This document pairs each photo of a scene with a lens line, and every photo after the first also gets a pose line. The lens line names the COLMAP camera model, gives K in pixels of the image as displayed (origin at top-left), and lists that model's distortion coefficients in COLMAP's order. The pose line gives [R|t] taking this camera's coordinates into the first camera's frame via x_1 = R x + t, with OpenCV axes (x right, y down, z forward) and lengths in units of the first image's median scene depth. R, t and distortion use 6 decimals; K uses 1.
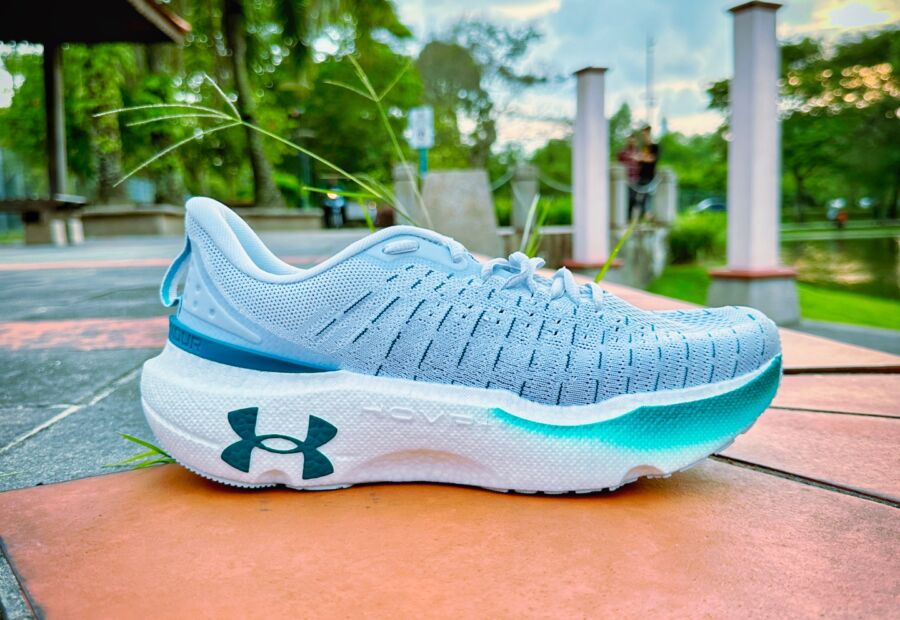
lens RADIAL K [[899.1, 0, 450.0], [0, 899.1, 310.0], [0, 0, 1]] dist [0.133247, -0.005322]
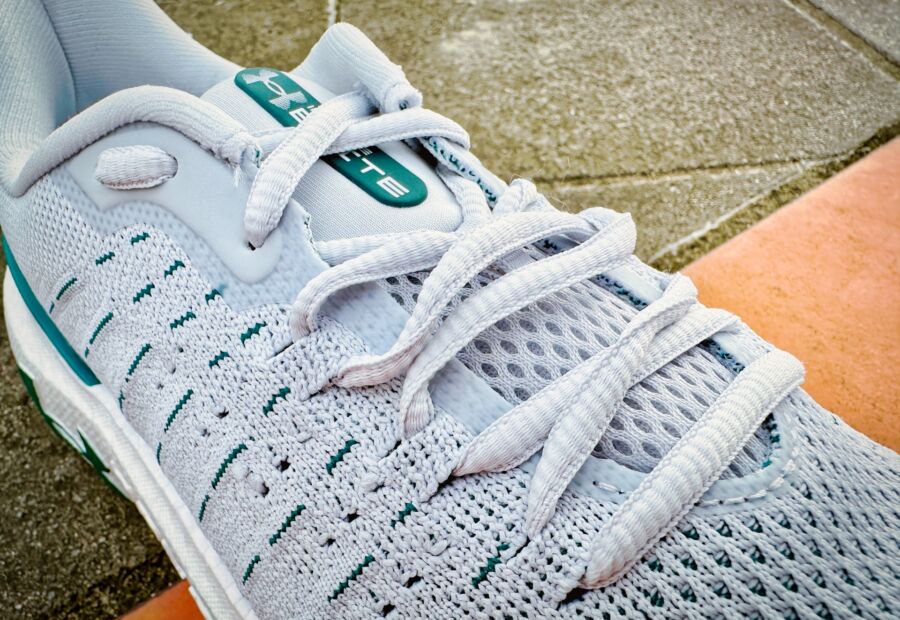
lens RADIAL K [[652.3, 0, 421.8], [0, 652.3, 370.0], [0, 0, 1]] dist [-0.004653, 0.006009]
pose [[0.726803, 0.454429, -0.515025, 0.208355], [0.047375, 0.714888, 0.697632, -0.195984], [0.685210, -0.531441, 0.498054, 0.952256]]
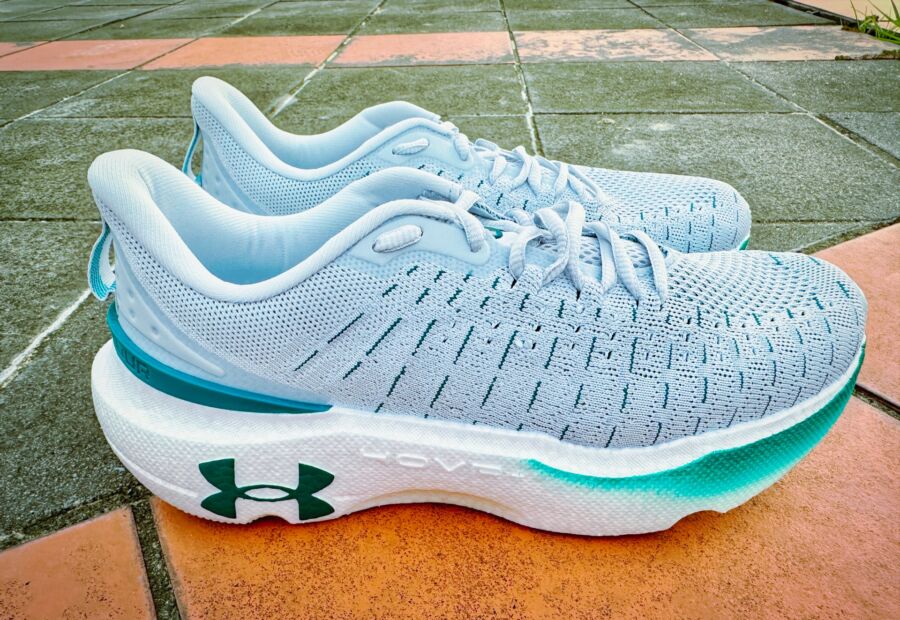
lens RADIAL K [[652.3, 0, 421.8], [0, 652.3, 370.0], [0, 0, 1]] dist [-0.004653, 0.006009]
pose [[0.999300, -0.035962, 0.010314, -0.047324], [0.026292, 0.871203, 0.490219, -0.241433], [-0.026615, -0.489605, 0.871538, 0.525031]]
